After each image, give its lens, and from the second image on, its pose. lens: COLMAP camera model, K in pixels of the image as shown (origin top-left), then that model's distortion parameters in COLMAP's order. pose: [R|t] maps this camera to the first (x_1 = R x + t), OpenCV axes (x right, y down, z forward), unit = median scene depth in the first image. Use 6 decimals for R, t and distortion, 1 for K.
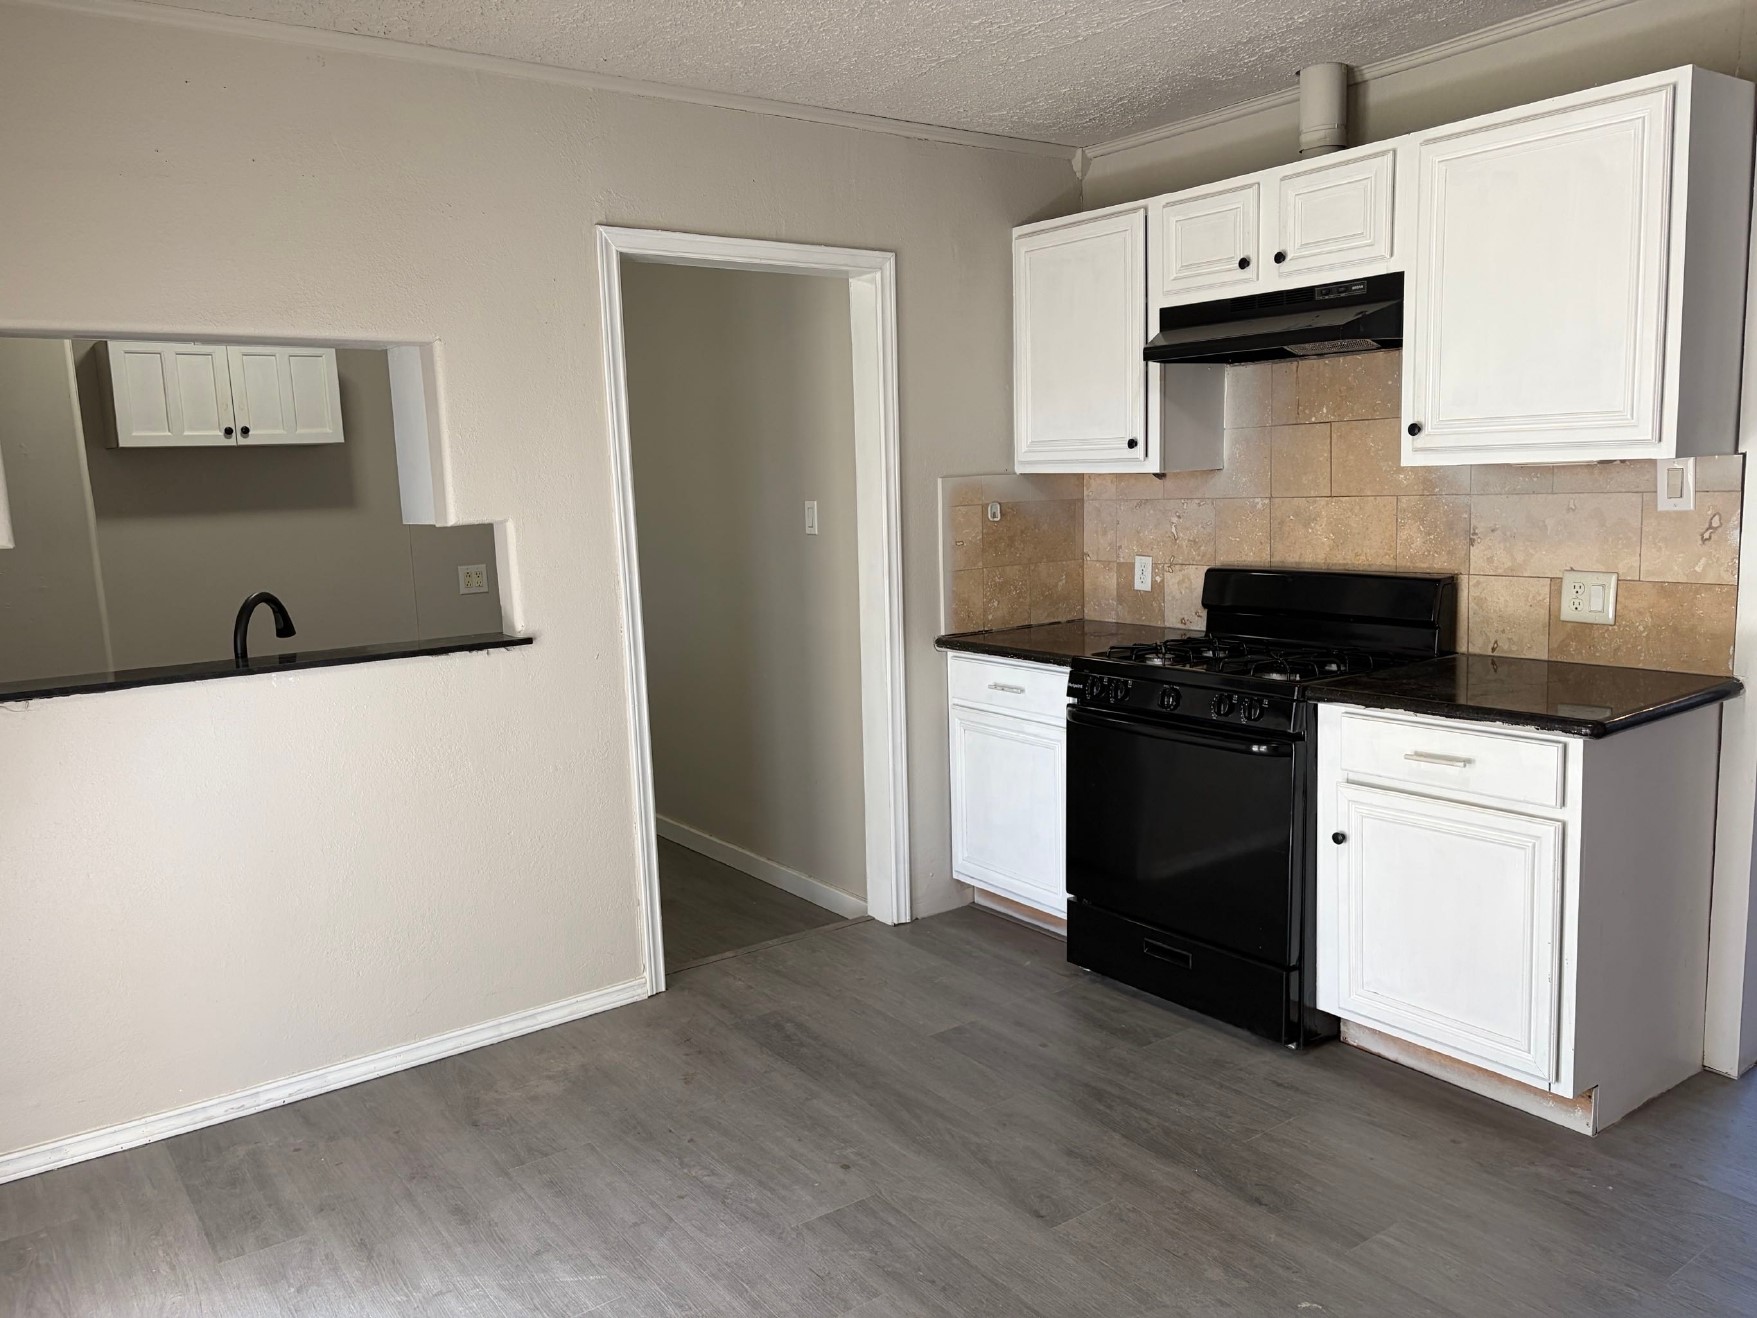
lens RADIAL K [[1319.4, 0, 870.4], [0, 1319.4, 661.7], [0, 0, 1]] dist [0.047882, -0.049203]
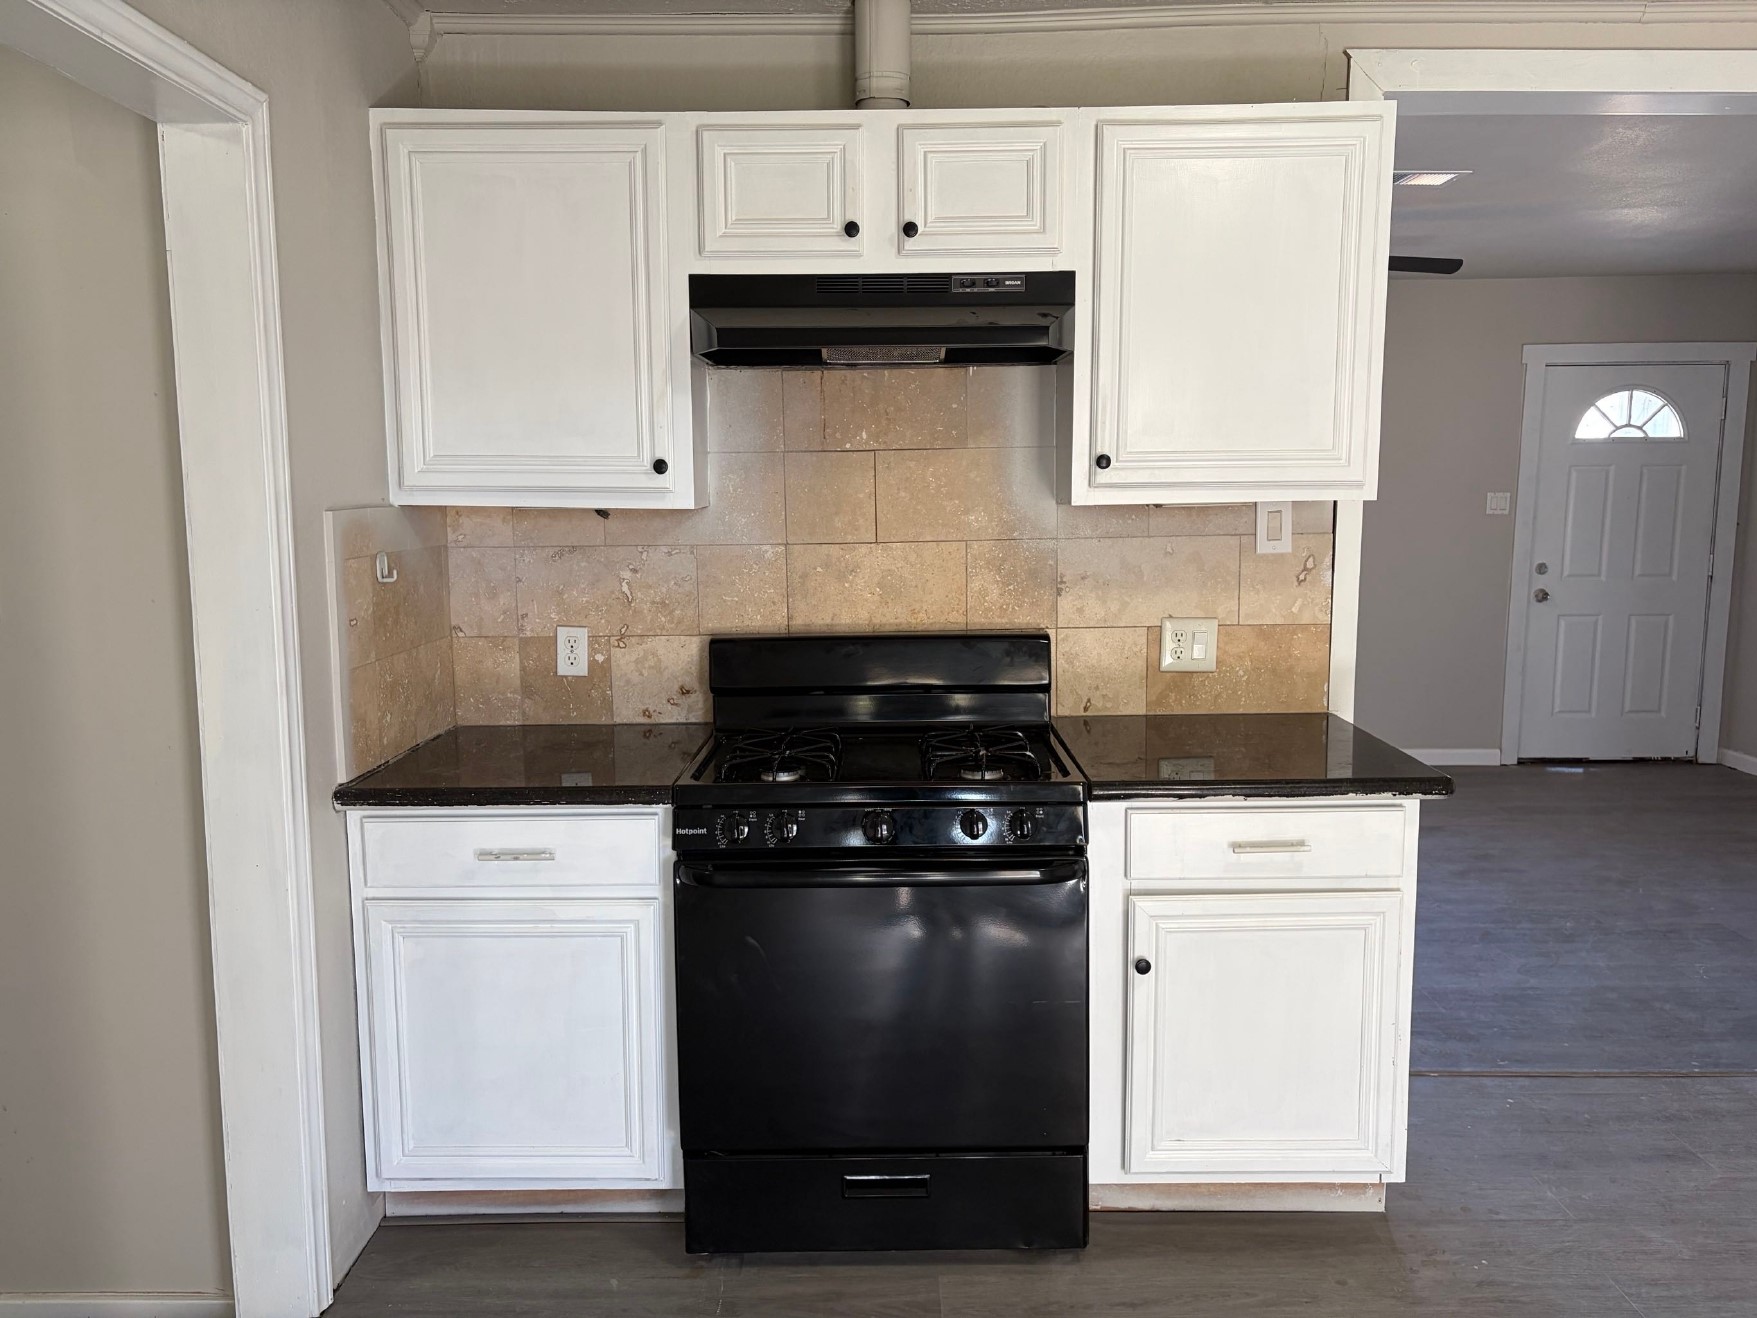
lens RADIAL K [[1319.4, 0, 877.3], [0, 1319.4, 661.5], [0, 0, 1]] dist [0.047882, -0.049203]
pose [[0.595063, -0.079882, 0.799699, -0.317614], [0.106060, 0.994151, 0.020385, -0.071763], [-0.796650, 0.072686, 0.600054, 0.550000]]
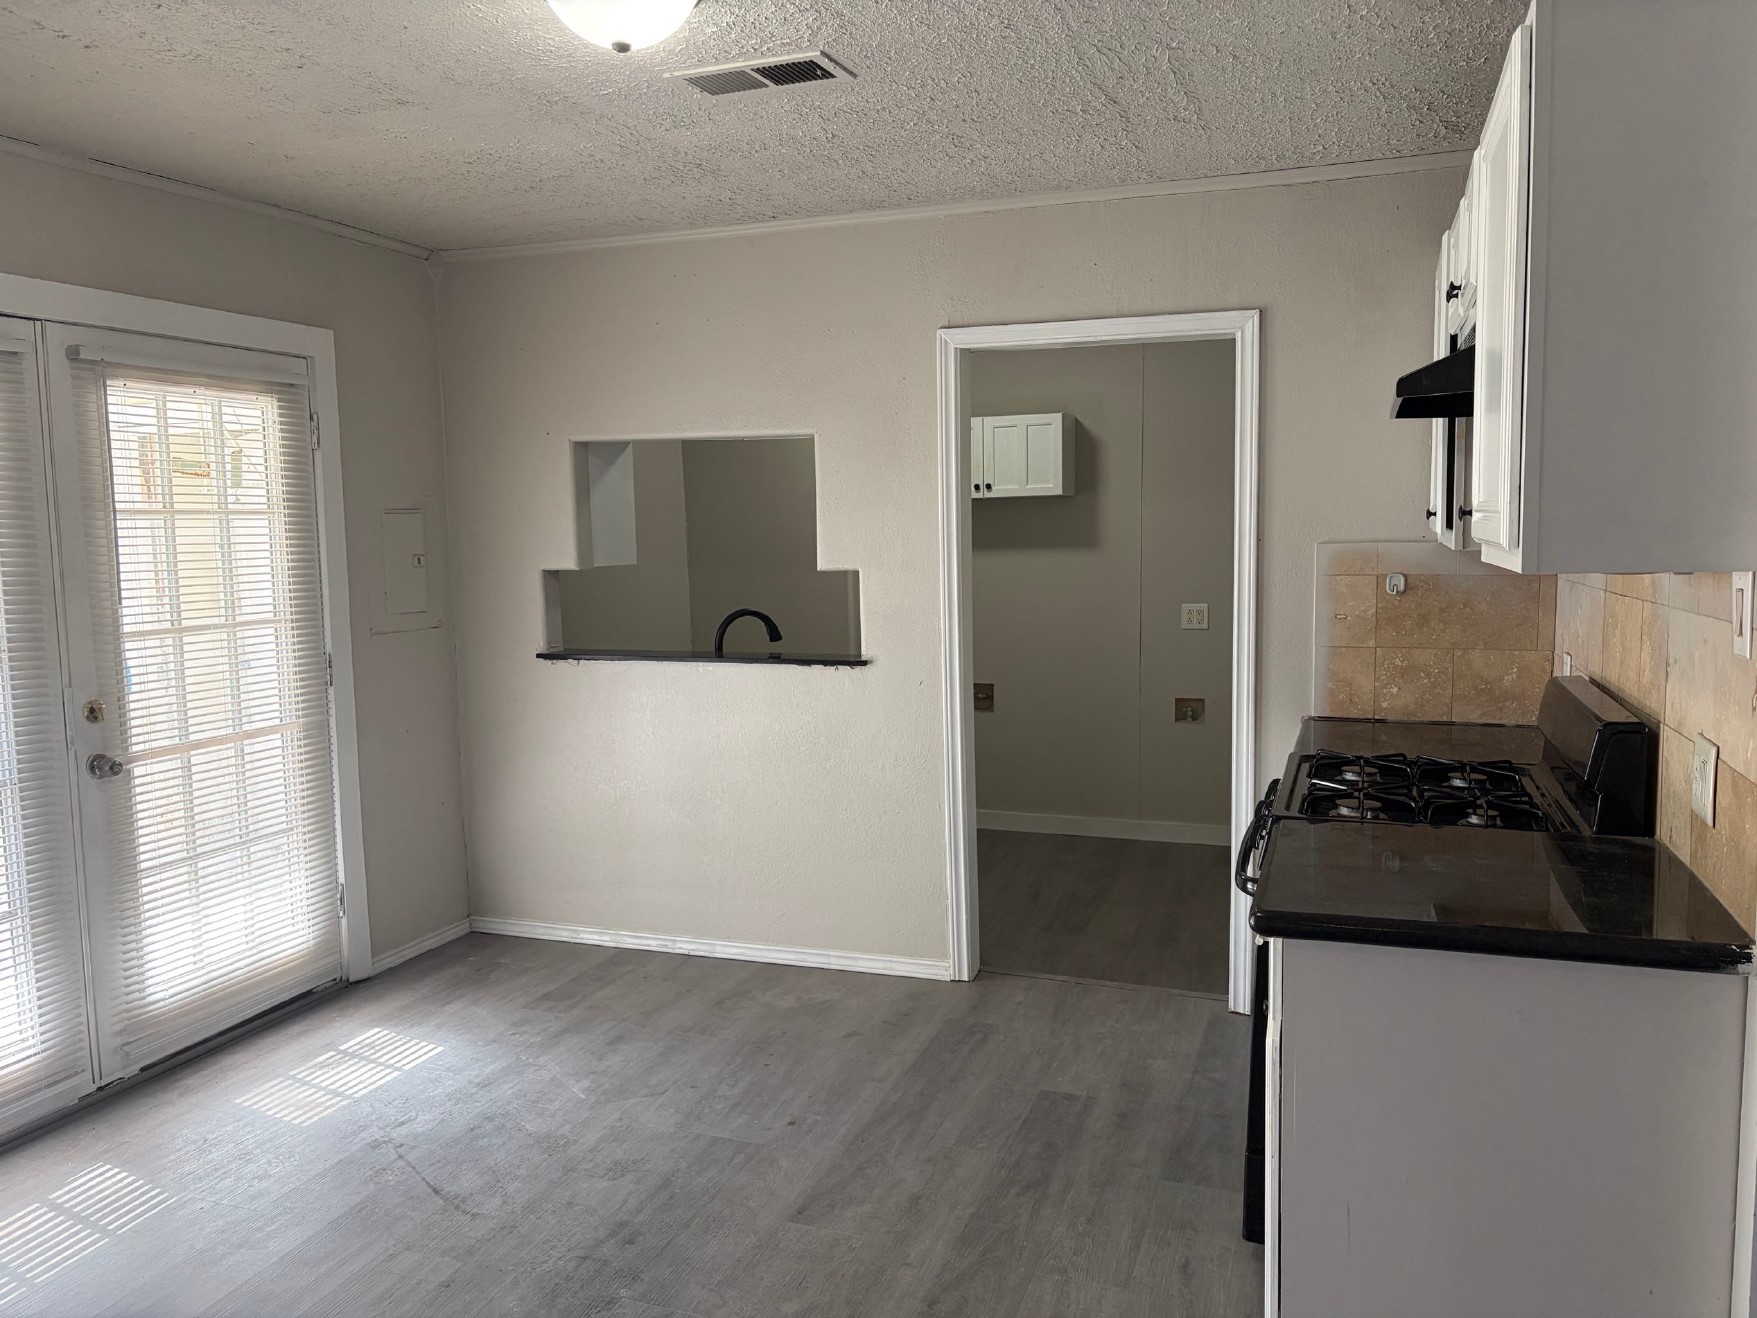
lens RADIAL K [[1319.4, 0, 893.9], [0, 1319.4, 665.9], [0, 0, 1]] dist [0.047882, -0.049203]
pose [[0.570846, 0.113098, -0.813230, 0.752195], [-0.123385, 0.991036, 0.051216, -0.078096], [0.811733, 0.071104, 0.579684, 0.277606]]
